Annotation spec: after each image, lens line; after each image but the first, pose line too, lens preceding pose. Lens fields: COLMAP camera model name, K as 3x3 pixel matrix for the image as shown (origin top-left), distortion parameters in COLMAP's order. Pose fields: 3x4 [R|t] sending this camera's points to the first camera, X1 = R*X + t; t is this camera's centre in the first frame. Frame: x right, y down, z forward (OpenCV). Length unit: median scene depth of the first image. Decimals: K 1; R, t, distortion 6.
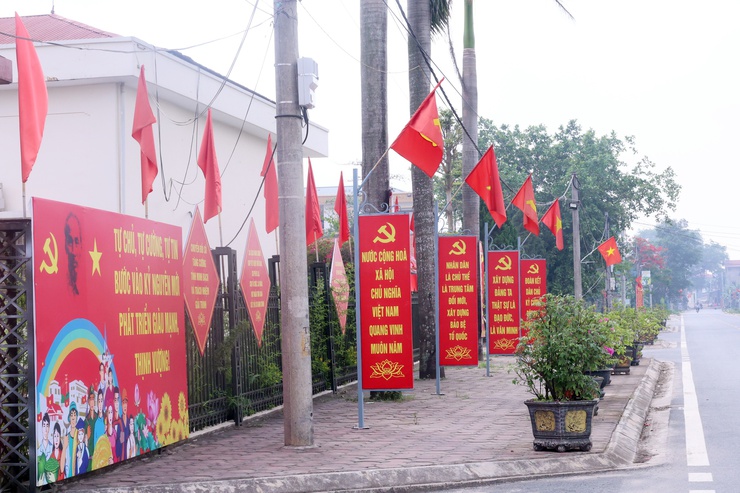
lens RADIAL K [[1477.0, 0, 369.6], [0, 1477.0, 246.7], [0, 0, 1]] dist [0.015584, 0.000000]
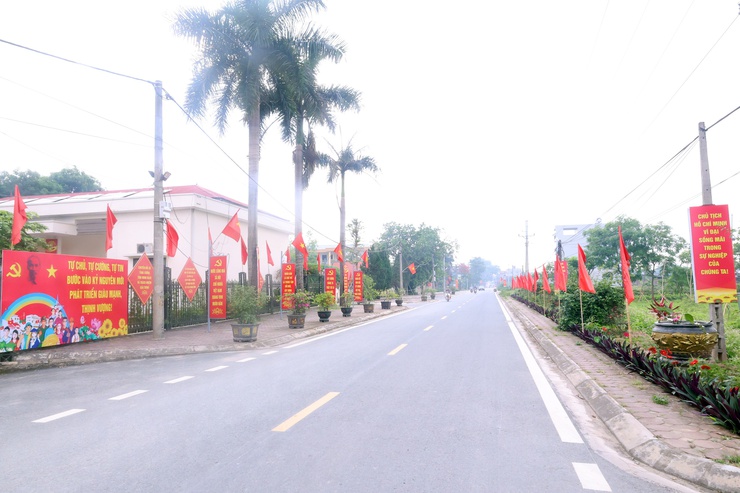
lens RADIAL K [[506.2, 0, 372.8], [0, 506.2, 246.6], [0, 0, 1]] dist [-0.015241, -0.001208]
pose [[0.999034, 0.006021, -0.043522, 0.411999], [-0.007597, 0.999318, -0.036139, -0.008637], [0.043275, 0.036435, 0.998399, 0.052420]]
